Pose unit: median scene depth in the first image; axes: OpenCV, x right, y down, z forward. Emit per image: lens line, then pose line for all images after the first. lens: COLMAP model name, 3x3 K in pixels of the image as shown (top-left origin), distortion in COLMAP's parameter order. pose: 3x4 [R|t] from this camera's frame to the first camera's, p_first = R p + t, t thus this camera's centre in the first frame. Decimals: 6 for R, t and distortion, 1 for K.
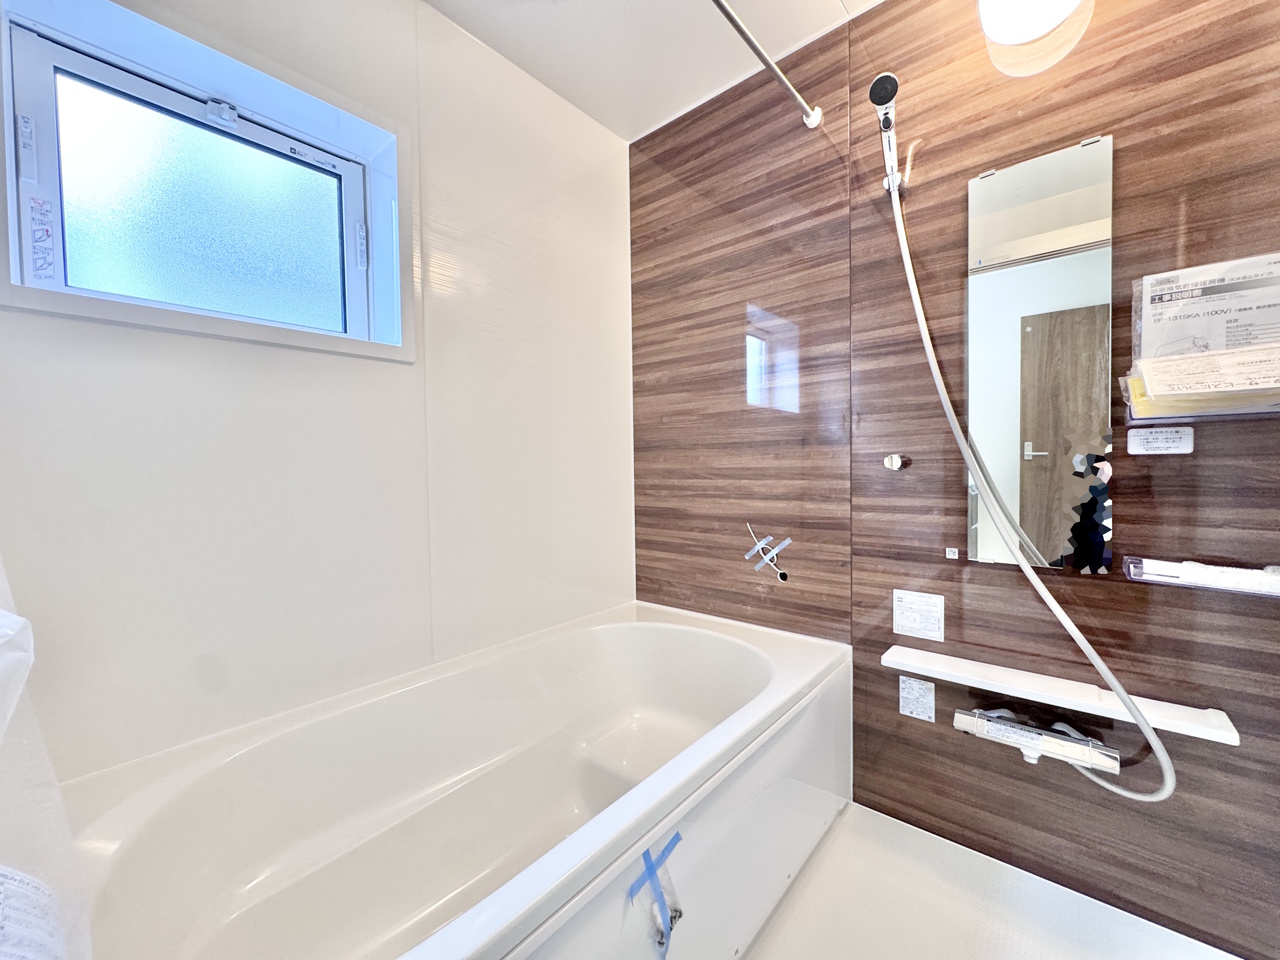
lens RADIAL K [[510.3, 0, 640.0], [0, 510.3, 480.0], [0, 0, 1]] dist [0.001851, 0.000239]
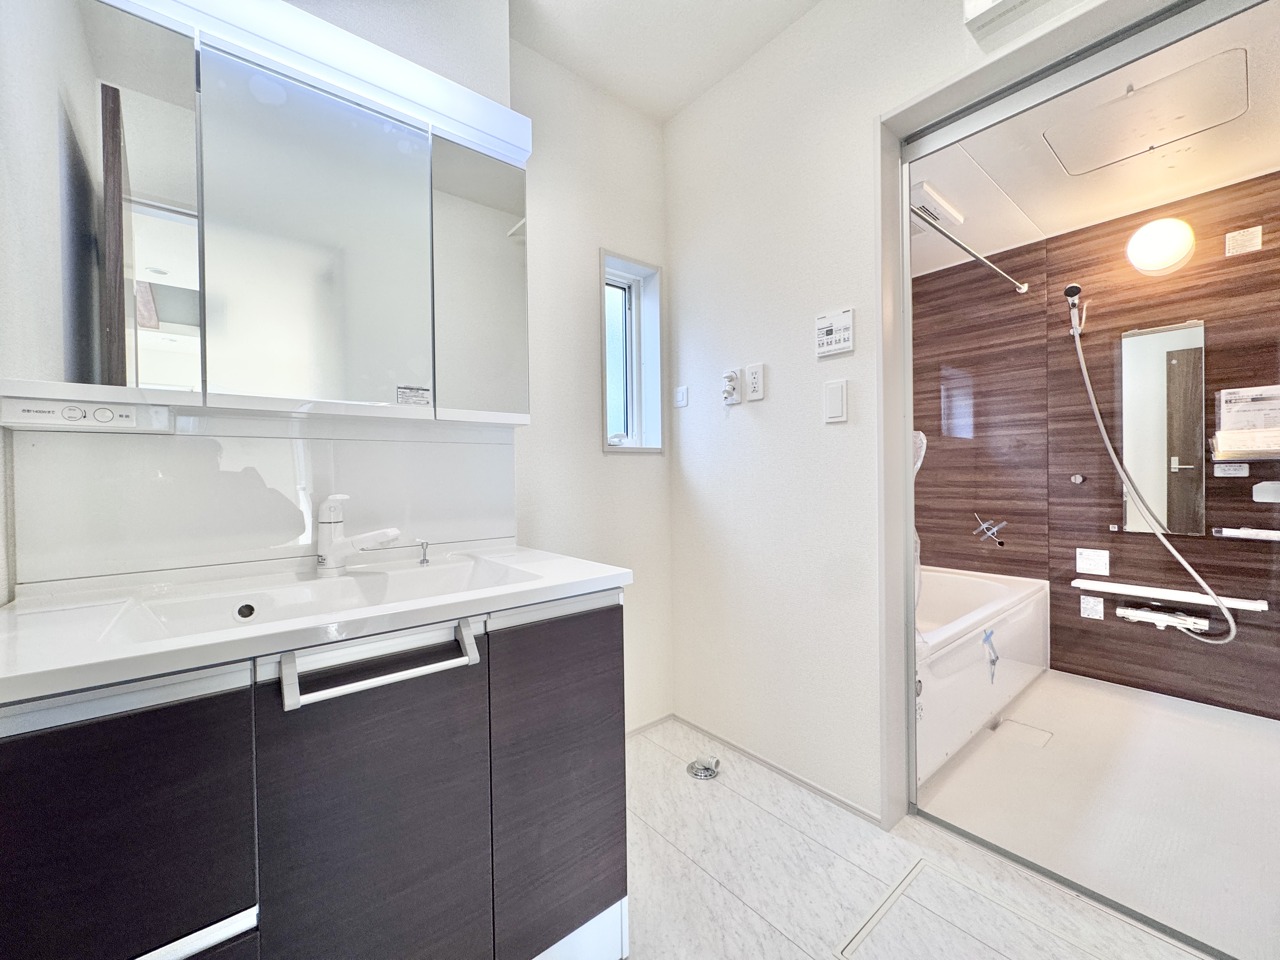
lens RADIAL K [[509.1, 0, 638.3], [0, 509.1, 479.0], [0, 0, 1]] dist [-0.002618, 0.000014]
pose [[0.984192, 0.001762, -0.177095, -0.760735], [-0.004337, 0.999890, -0.014156, -0.001531], [0.177051, 0.014700, 0.984092, -1.122385]]
